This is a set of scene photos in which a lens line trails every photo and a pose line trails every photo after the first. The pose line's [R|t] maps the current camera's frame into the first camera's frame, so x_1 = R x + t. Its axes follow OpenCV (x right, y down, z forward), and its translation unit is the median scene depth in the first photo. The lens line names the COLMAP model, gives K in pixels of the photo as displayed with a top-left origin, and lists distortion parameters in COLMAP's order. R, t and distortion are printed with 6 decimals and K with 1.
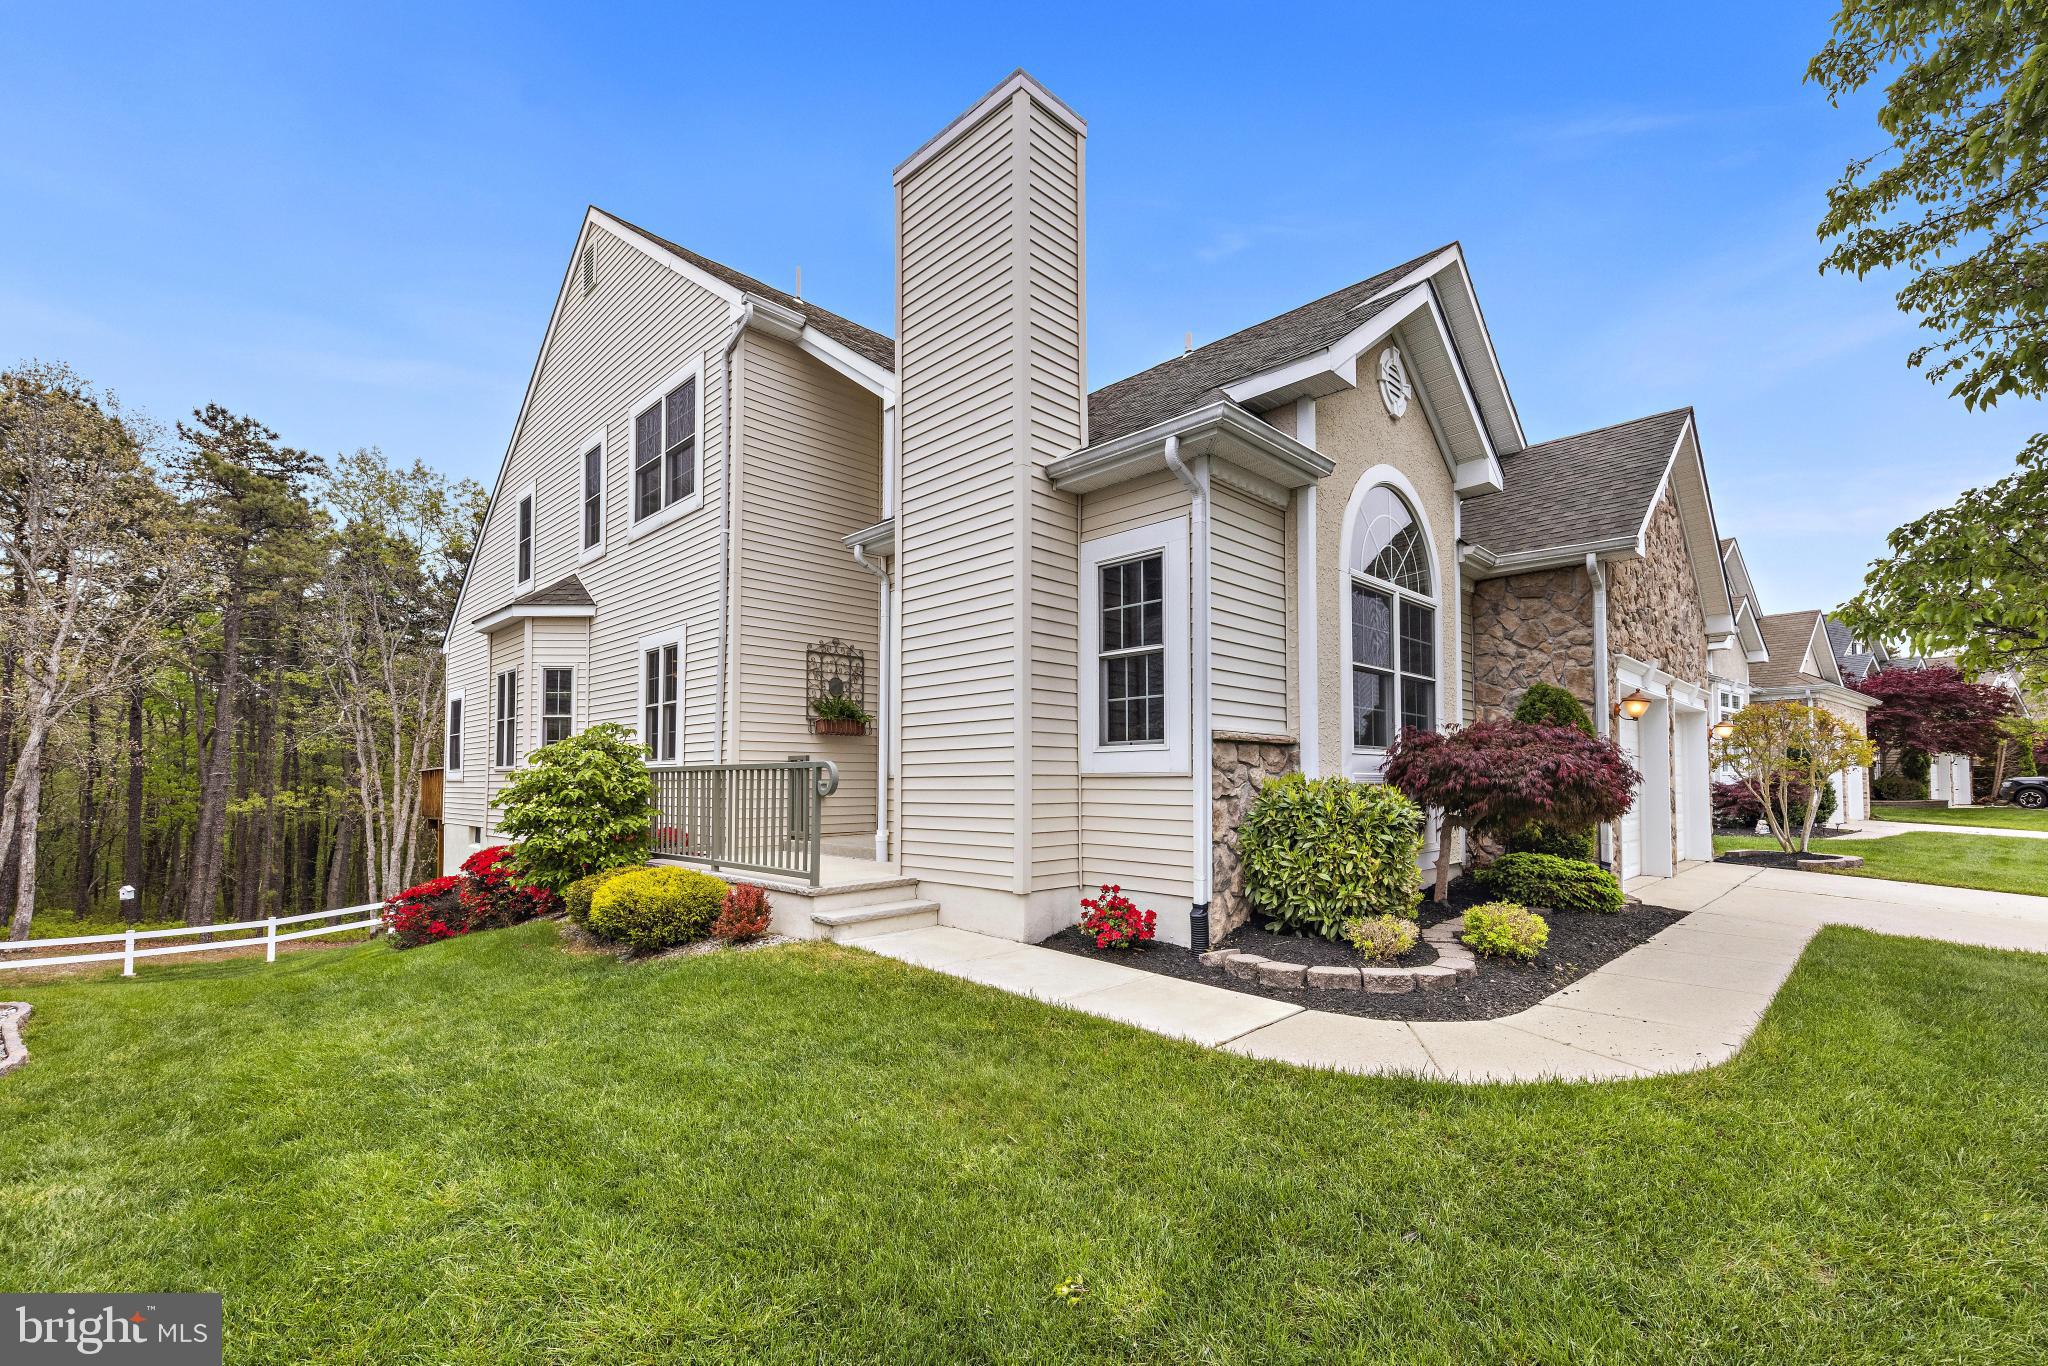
lens RADIAL K [[886.9, 0, 1036.0], [0, 886.9, 750.5], [0, 0, 1]] dist [0.001053, 0.000071]
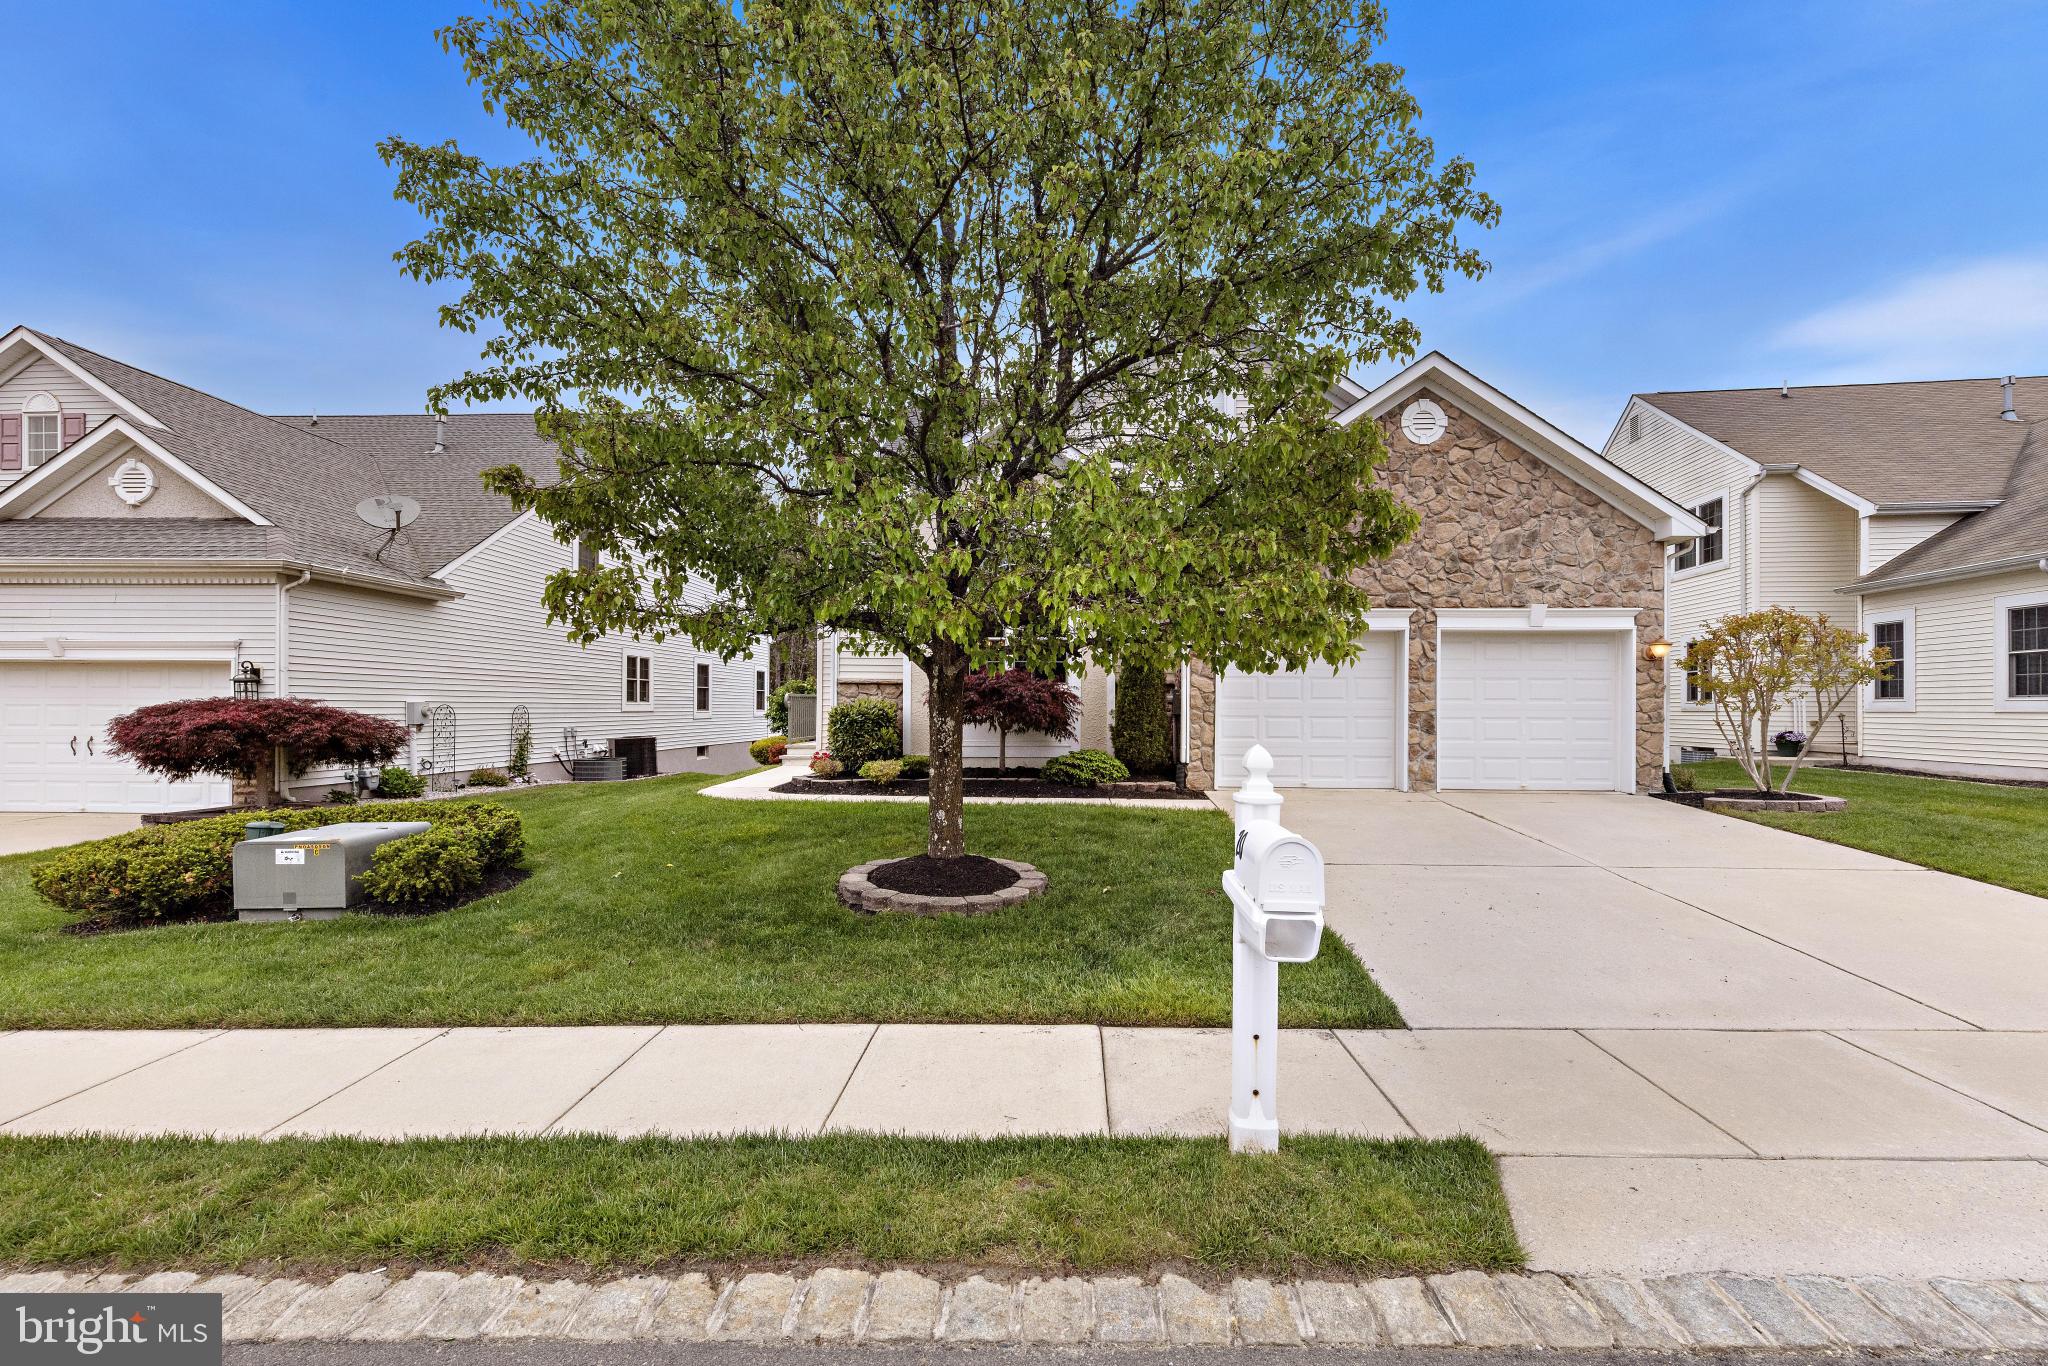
lens RADIAL K [[866.9, 0, 1024.0], [0, 866.9, 683.0], [0, 0, 1]] dist [0.015421, -0.000012]
pose [[0.681012, -0.015870, -0.732101, 1.097333], [0.020720, 0.999782, -0.002399, 0.001158], [0.731979, -0.013535, 0.681192, -0.079222]]
